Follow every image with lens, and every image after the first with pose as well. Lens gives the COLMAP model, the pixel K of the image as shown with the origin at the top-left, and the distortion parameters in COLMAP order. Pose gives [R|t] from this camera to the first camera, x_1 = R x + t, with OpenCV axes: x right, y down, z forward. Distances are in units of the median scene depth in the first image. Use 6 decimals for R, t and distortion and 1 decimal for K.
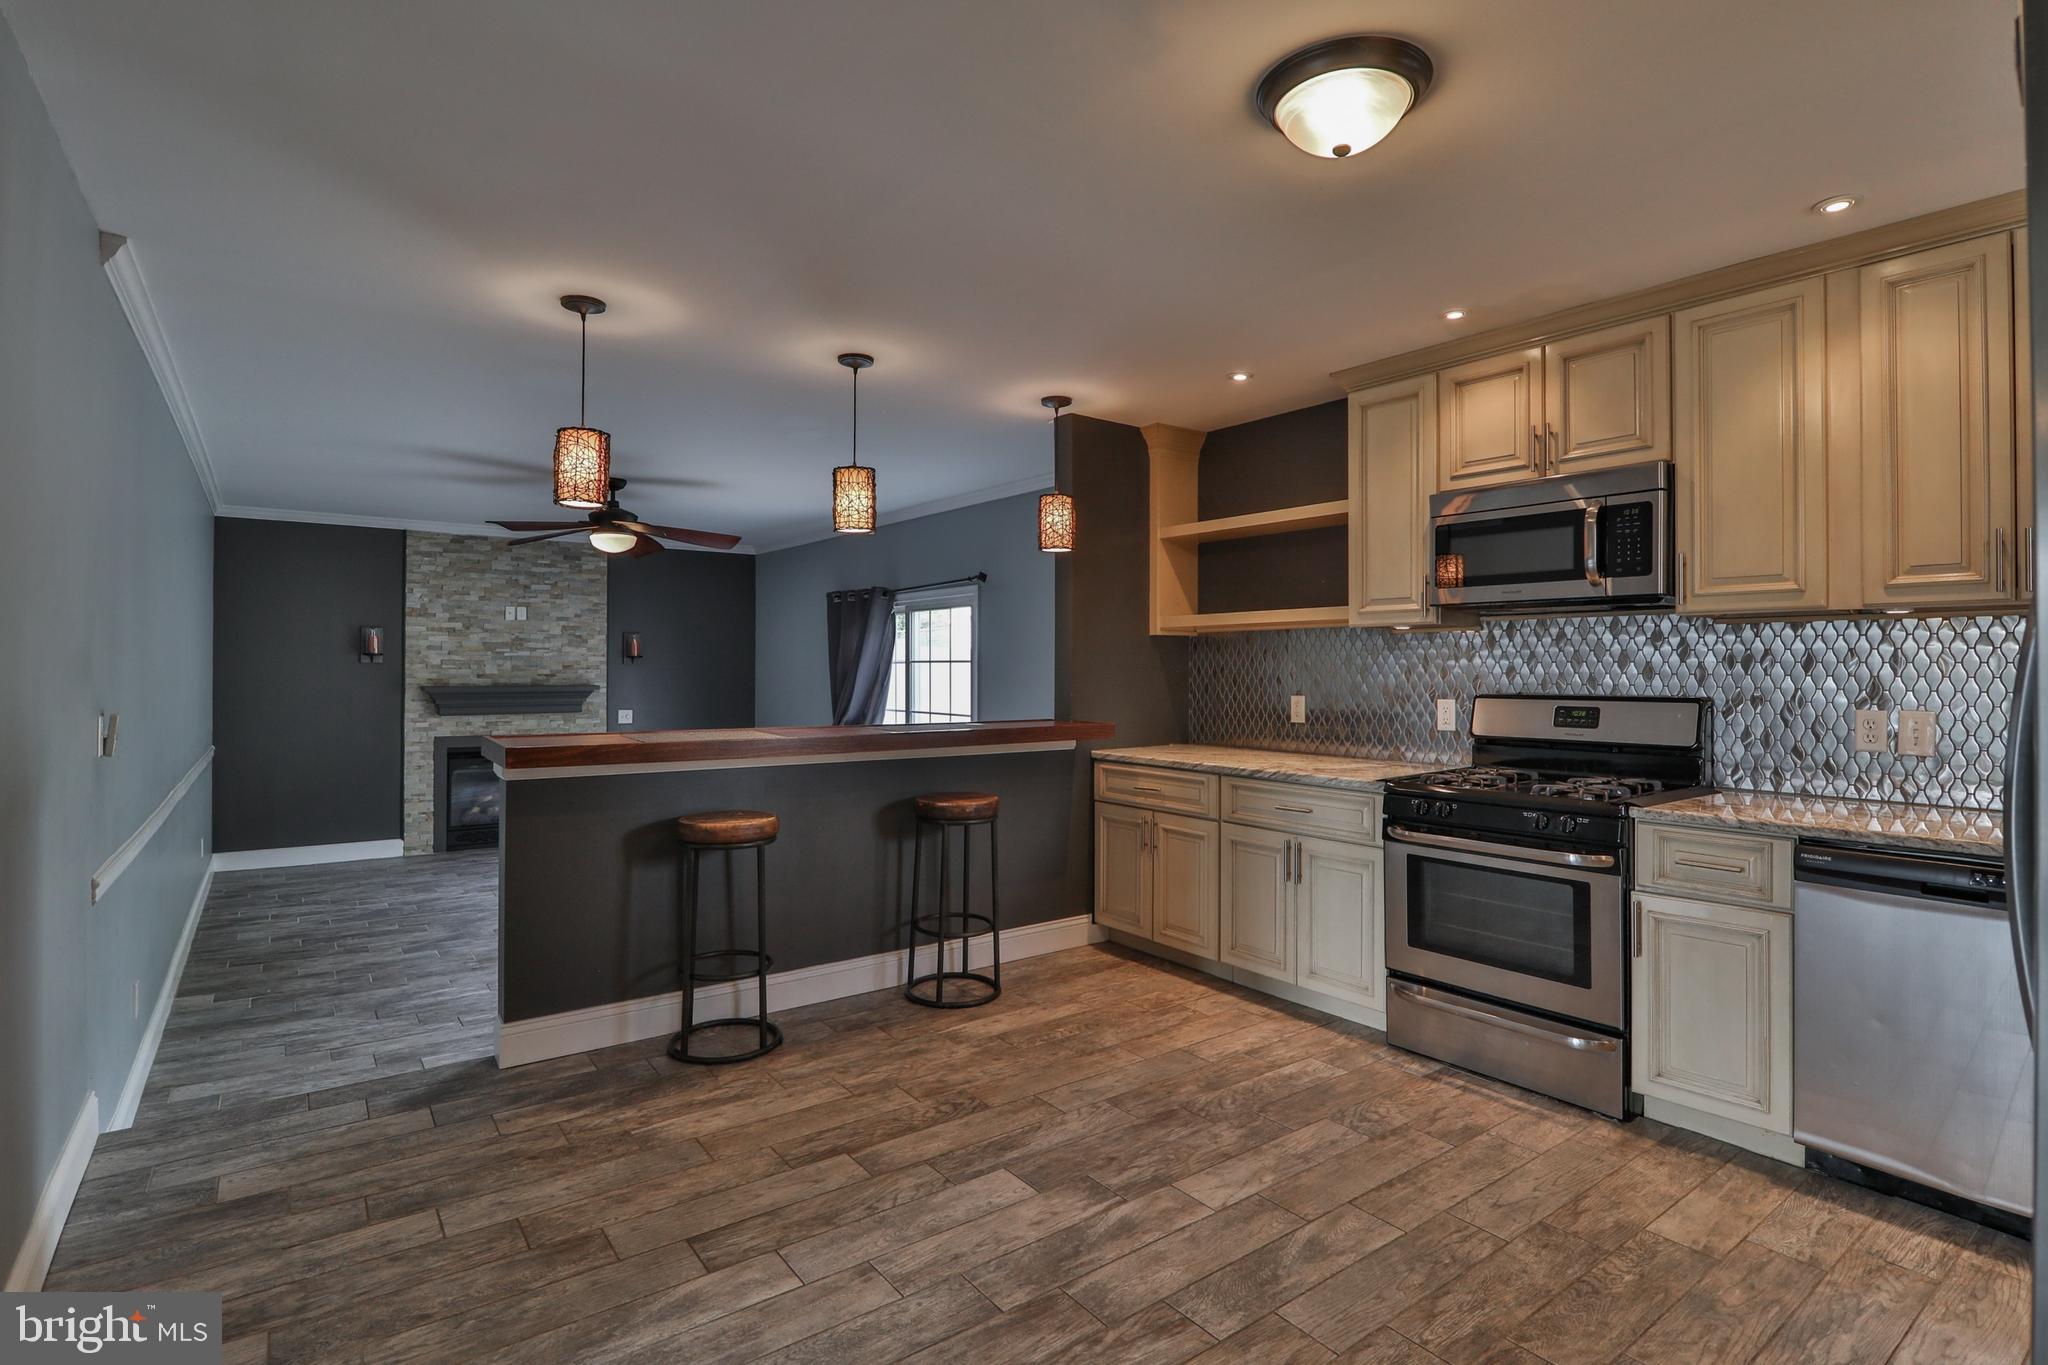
lens RADIAL K [[1000.4, 0, 1023.9], [0, 1000.4, 678.2], [0, 0, 1]] dist [-0.018910, 0.001024]
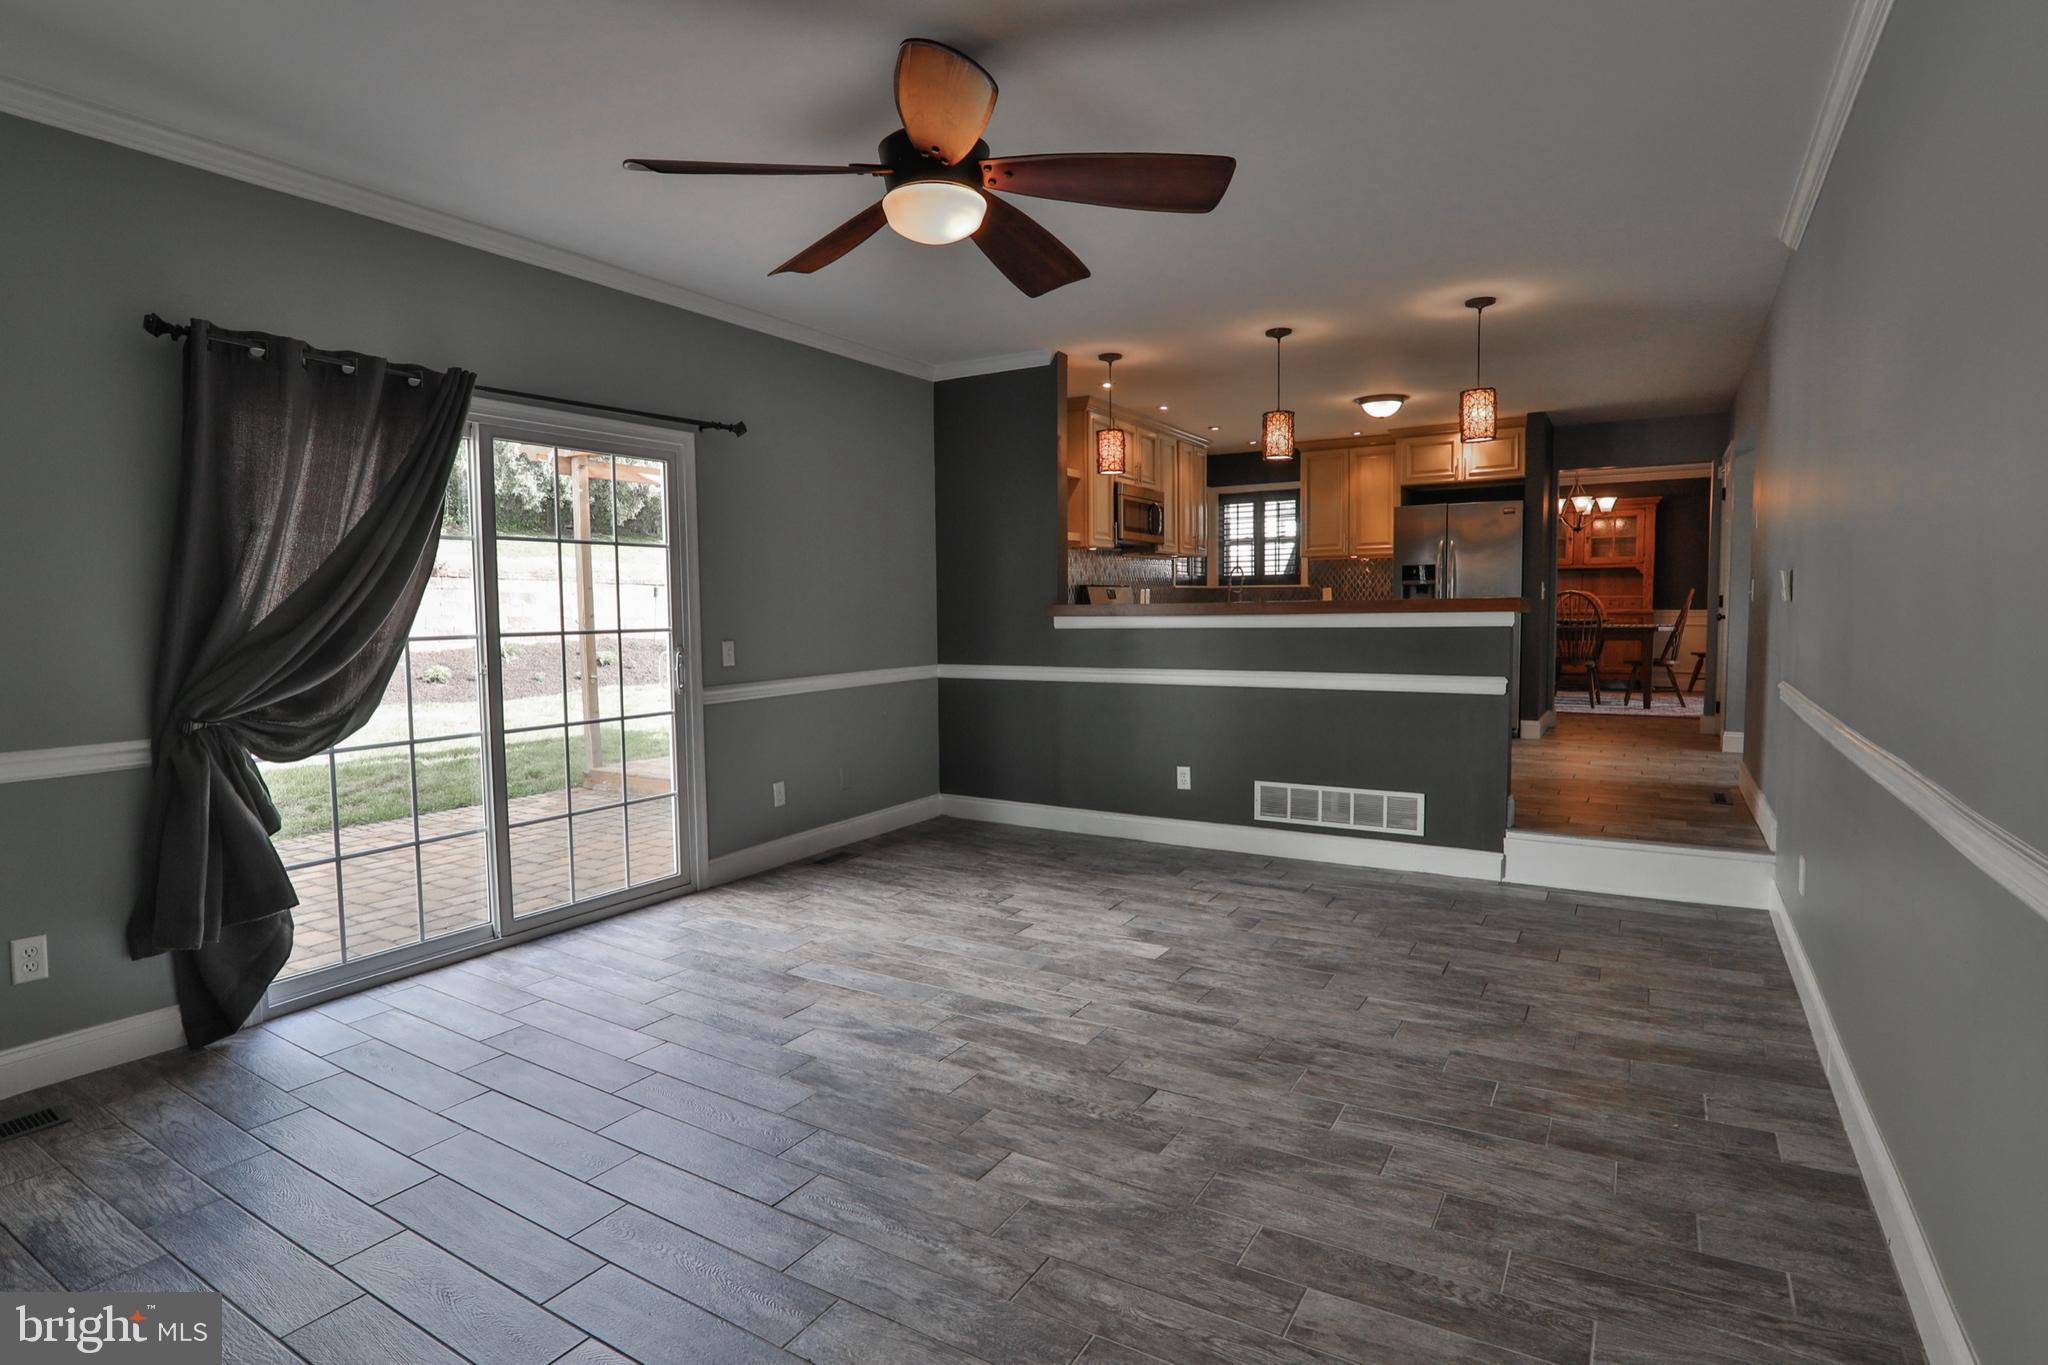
lens RADIAL K [[1000.4, 0, 1023.9], [0, 1000.4, 678.2], [0, 0, 1]] dist [-0.018910, 0.001024]
pose [[-0.356734, -0.068897, 0.931662, -1.204660], [0.014115, 0.996765, 0.079116, 0.036233], [-0.934099, 0.041374, -0.354608, 1.621630]]
